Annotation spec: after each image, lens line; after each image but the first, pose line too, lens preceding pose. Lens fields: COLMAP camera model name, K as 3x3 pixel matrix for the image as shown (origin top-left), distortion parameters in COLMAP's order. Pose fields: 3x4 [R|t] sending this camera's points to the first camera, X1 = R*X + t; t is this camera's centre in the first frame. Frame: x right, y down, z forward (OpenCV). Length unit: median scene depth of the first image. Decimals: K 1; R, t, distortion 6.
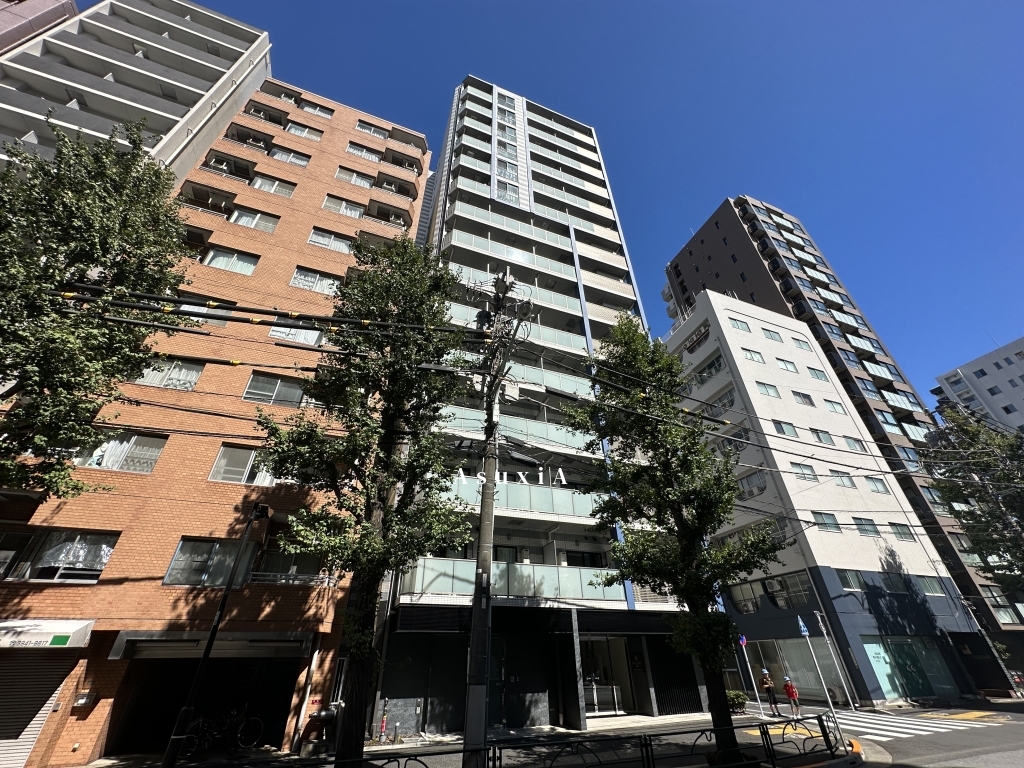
lens RADIAL K [[415.9, 0, 519.7], [0, 415.9, 382.6], [0, 0, 1]] dist [-0.002507, 0.000625]
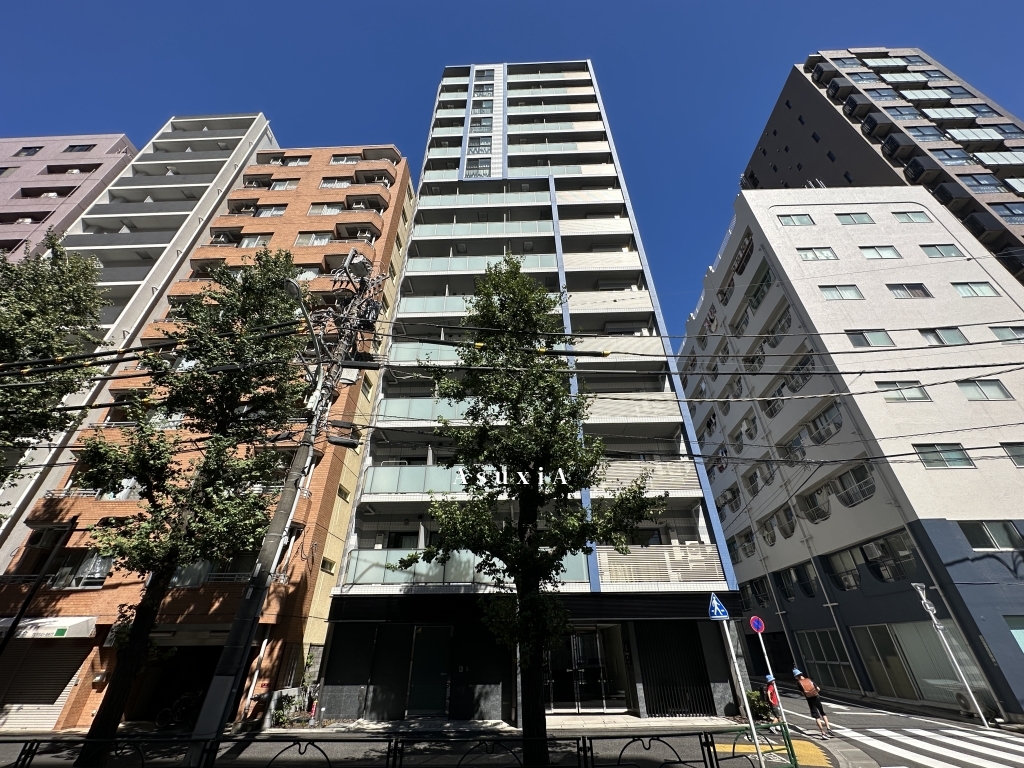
lens RADIAL K [[415.9, 0, 511.0], [0, 415.9, 385.1], [0, 0, 1]] dist [-0.002507, 0.000625]
pose [[0.918604, -0.205315, -0.337657, 0.341320], [0.215009, 0.976572, -0.008876, 0.072909], [0.331569, -0.064446, 0.941227, 0.119971]]
